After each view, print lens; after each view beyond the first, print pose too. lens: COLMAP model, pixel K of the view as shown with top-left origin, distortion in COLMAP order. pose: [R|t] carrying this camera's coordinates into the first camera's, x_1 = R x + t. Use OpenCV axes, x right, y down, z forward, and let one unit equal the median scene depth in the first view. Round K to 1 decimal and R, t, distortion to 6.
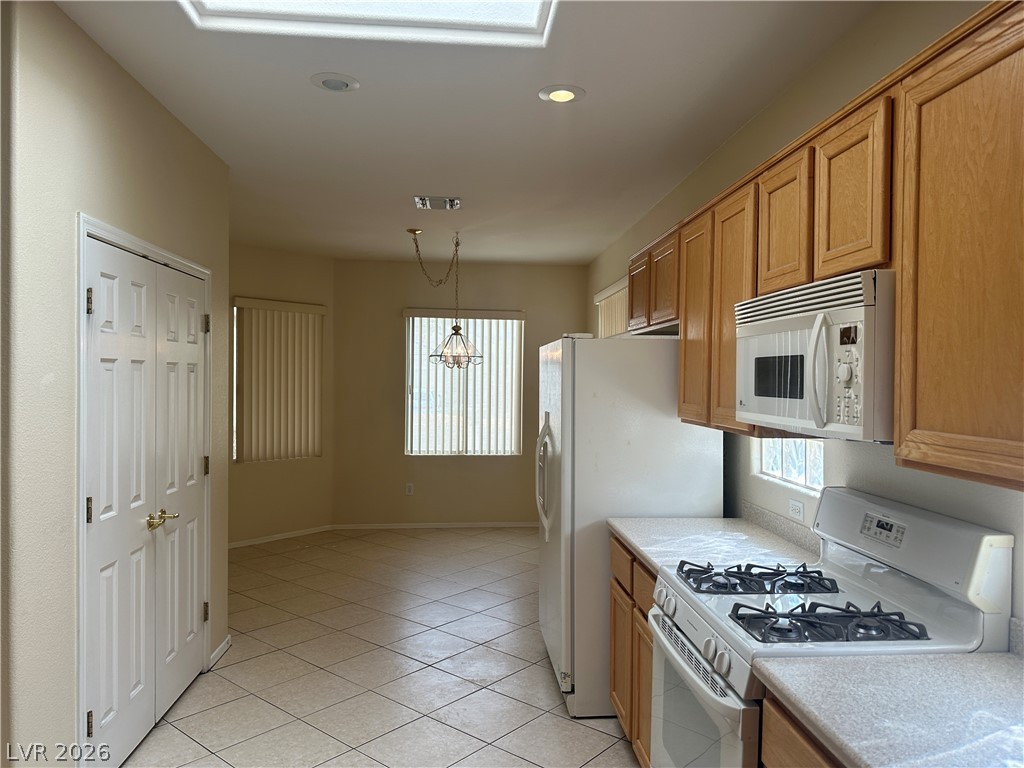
lens RADIAL K [[720.0, 0, 527.3], [0, 720.0, 388.6], [0, 0, 1]] dist [0.055674, -0.059874]
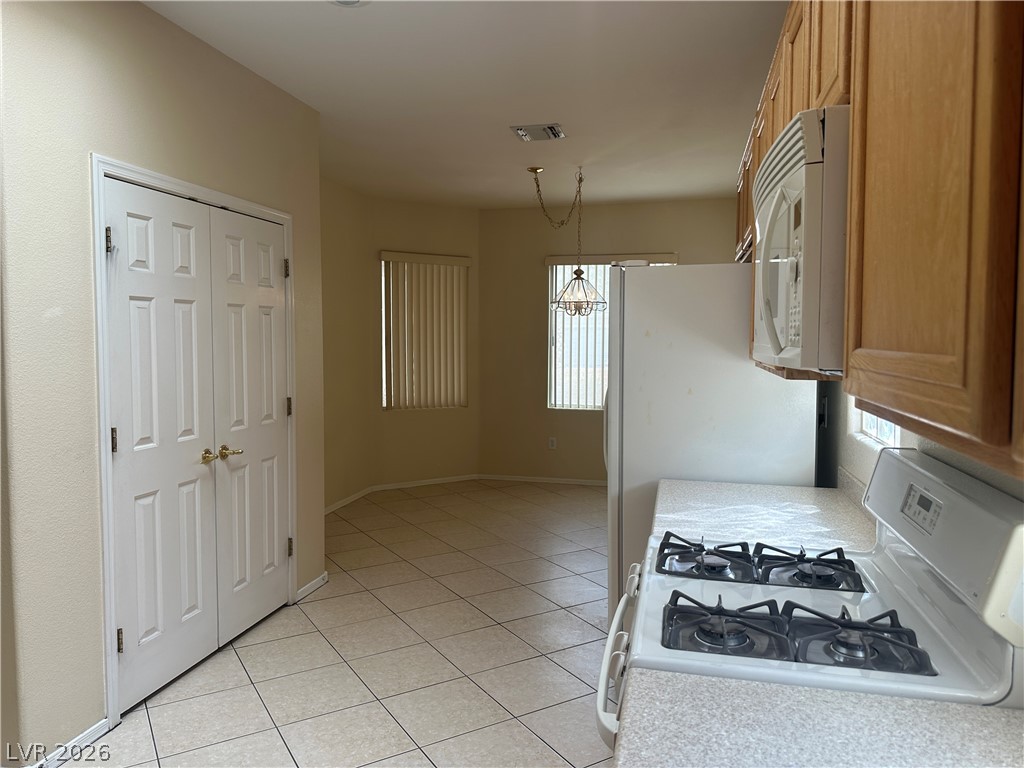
lens RADIAL K [[720.0, 0, 523.1], [0, 720.0, 376.4], [0, 0, 1]] dist [0.055674, -0.059874]
pose [[0.948820, 0.011492, -0.315609, 0.289614], [0.000447, 0.999288, 0.037731, 0.035892], [0.315818, -0.035941, 0.948139, 0.193750]]
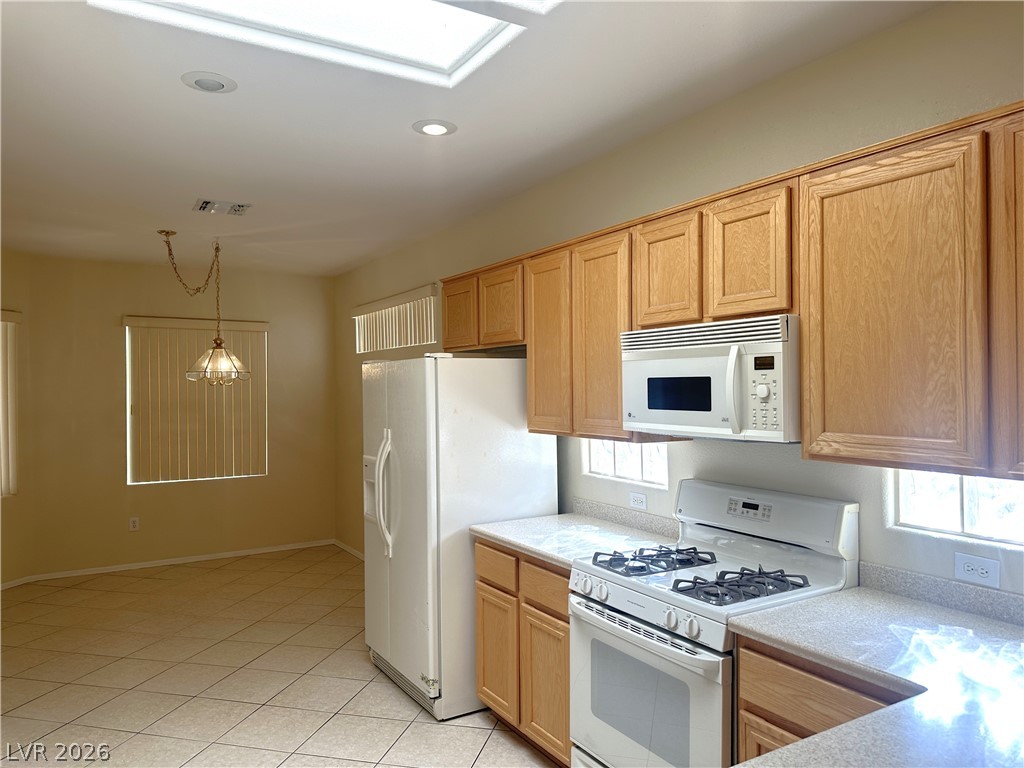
lens RADIAL K [[720.0, 0, 510.3], [0, 720.0, 388.5], [0, 0, 1]] dist [0.055674, -0.059874]
pose [[0.900596, -0.021157, 0.434142, -0.381523], [0.025902, 0.999652, -0.005015, -0.022387], [-0.433885, 0.015761, 0.900830, 0.010636]]
